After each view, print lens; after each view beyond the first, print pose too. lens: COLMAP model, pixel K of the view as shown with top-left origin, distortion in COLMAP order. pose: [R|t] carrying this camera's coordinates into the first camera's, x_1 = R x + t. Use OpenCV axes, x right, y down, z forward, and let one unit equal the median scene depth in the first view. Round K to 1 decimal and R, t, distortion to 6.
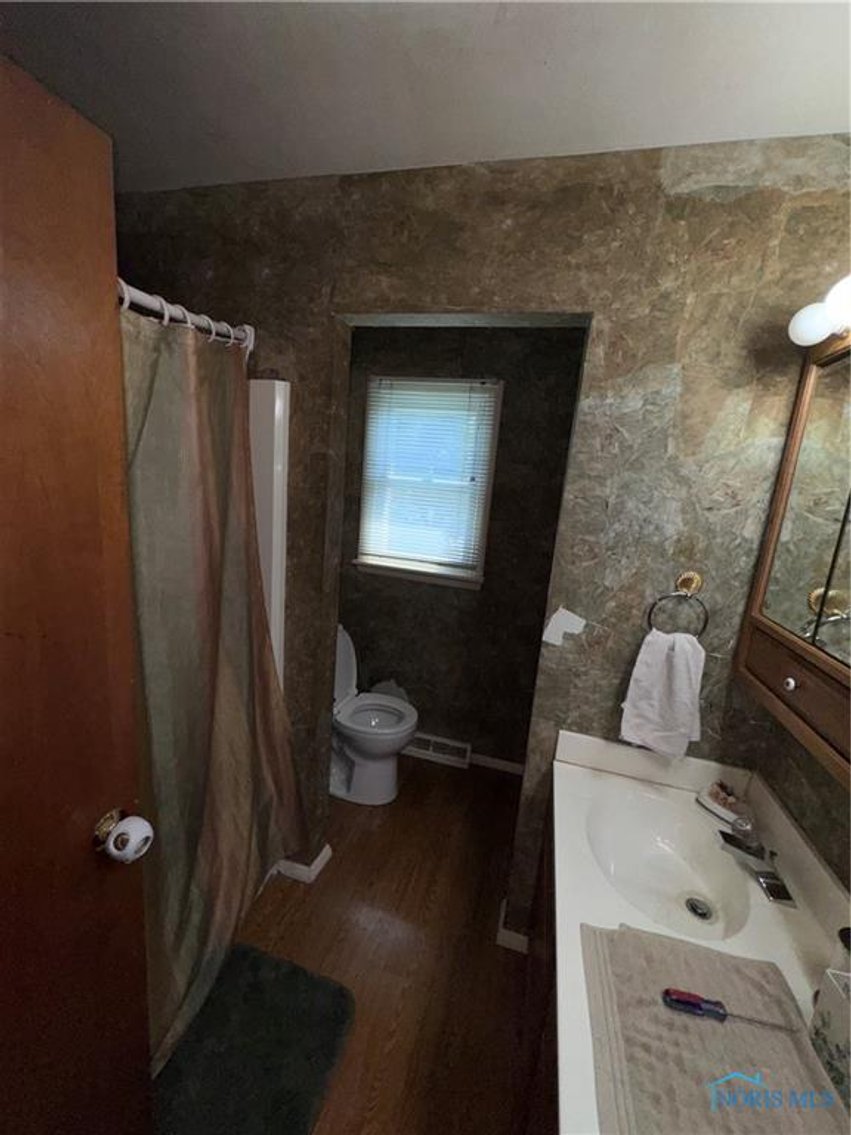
lens RADIAL K [[450.4, 0, 425.5], [0, 450.4, 567.5], [0, 0, 1]] dist [-0.002512, -0.000225]
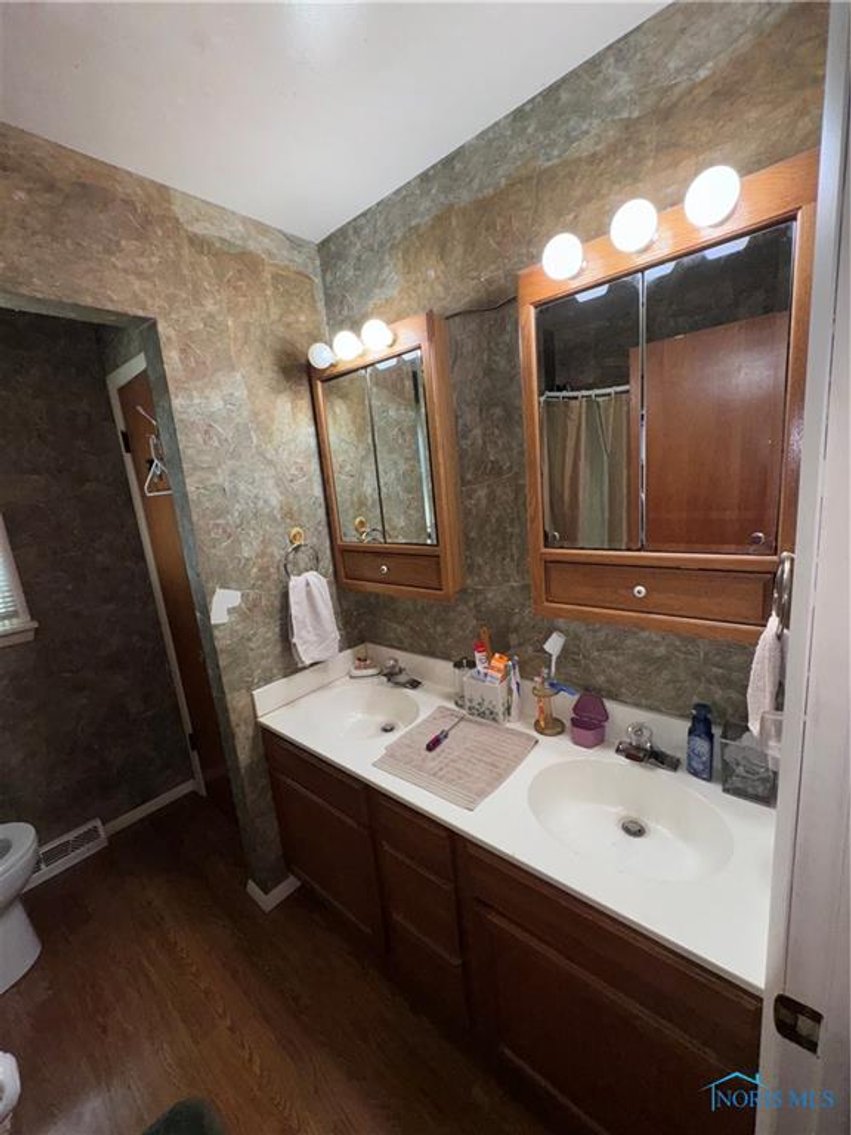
lens RADIAL K [[450.4, 0, 425.5], [0, 450.4, 567.5], [0, 0, 1]] dist [-0.002512, -0.000225]
pose [[0.418005, -0.298335, 0.858061, -0.453020], [0.298506, 0.937197, 0.180432, -0.007028], [-0.858001, 0.180715, 0.480808, 0.030213]]
